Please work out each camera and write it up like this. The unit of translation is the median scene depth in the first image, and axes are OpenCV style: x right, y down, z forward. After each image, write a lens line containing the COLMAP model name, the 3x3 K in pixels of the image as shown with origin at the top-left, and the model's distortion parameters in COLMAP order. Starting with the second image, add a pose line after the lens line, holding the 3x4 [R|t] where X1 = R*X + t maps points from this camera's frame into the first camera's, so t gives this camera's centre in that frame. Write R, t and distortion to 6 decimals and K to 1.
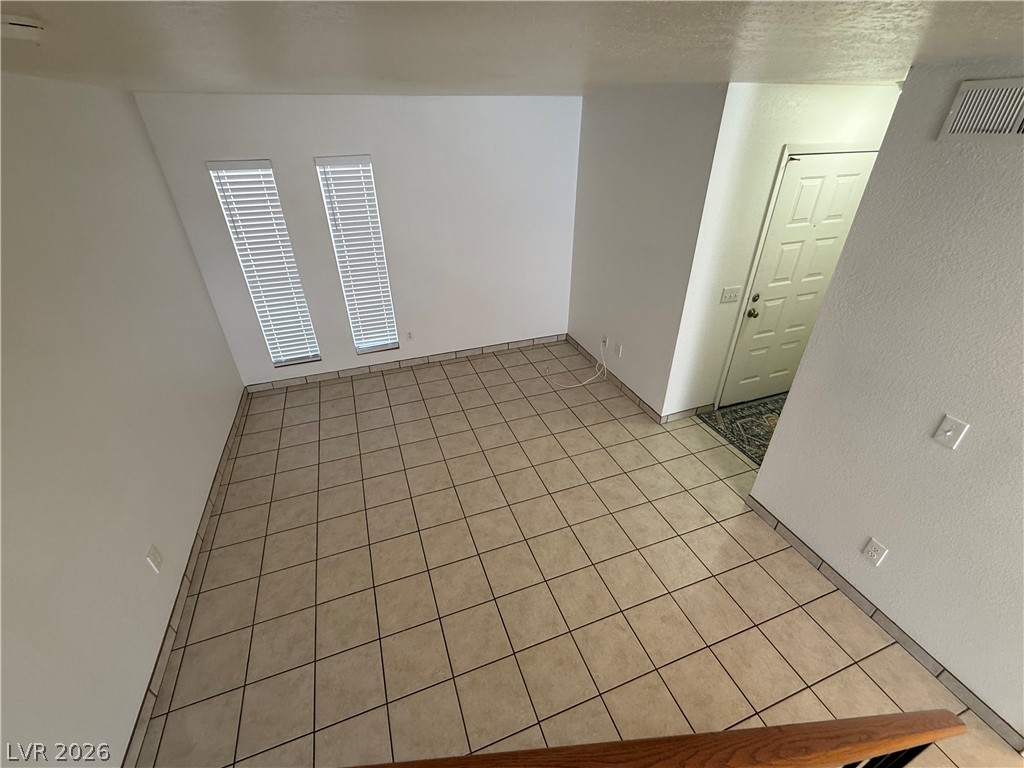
lens RADIAL K [[439.3, 0, 515.2], [0, 439.3, 383.6], [0, 0, 1]] dist [0.001471, 0.000003]
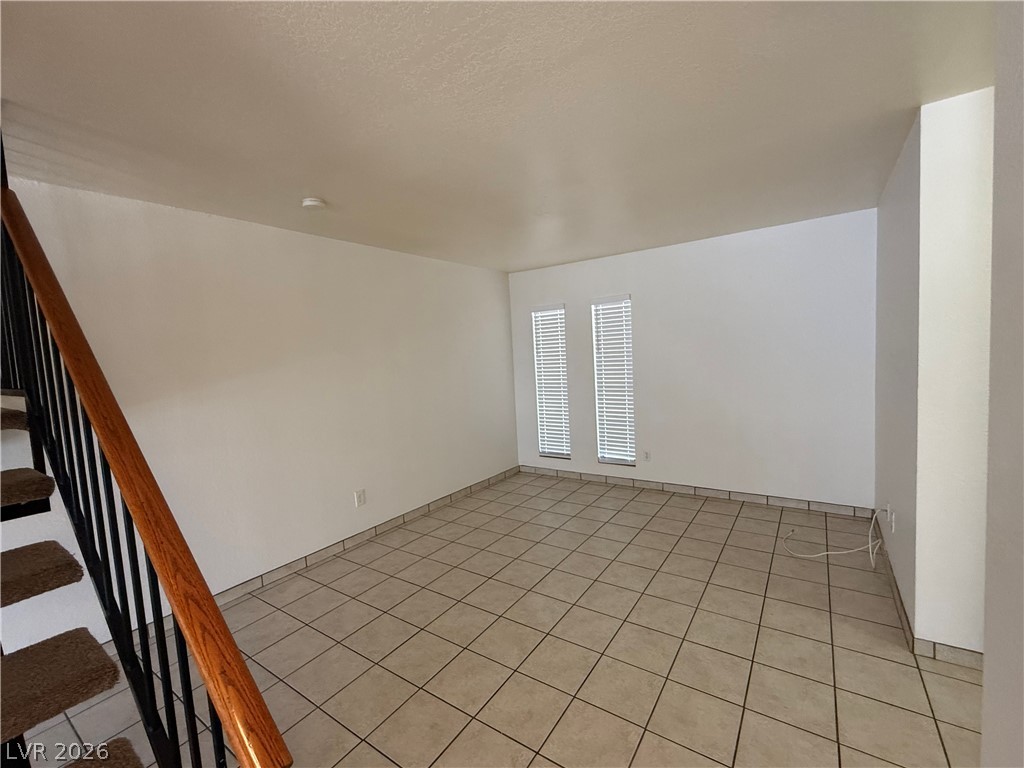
lens RADIAL K [[439.3, 0, 513.0], [0, 439.3, 384.0], [0, 0, 1]] dist [0.001471, 0.000003]
pose [[0.575543, 0.034498, -0.817043, 0.483365], [-0.376326, 0.898206, -0.227168, 0.104703], [0.726036, 0.438220, 0.529939, 0.217829]]
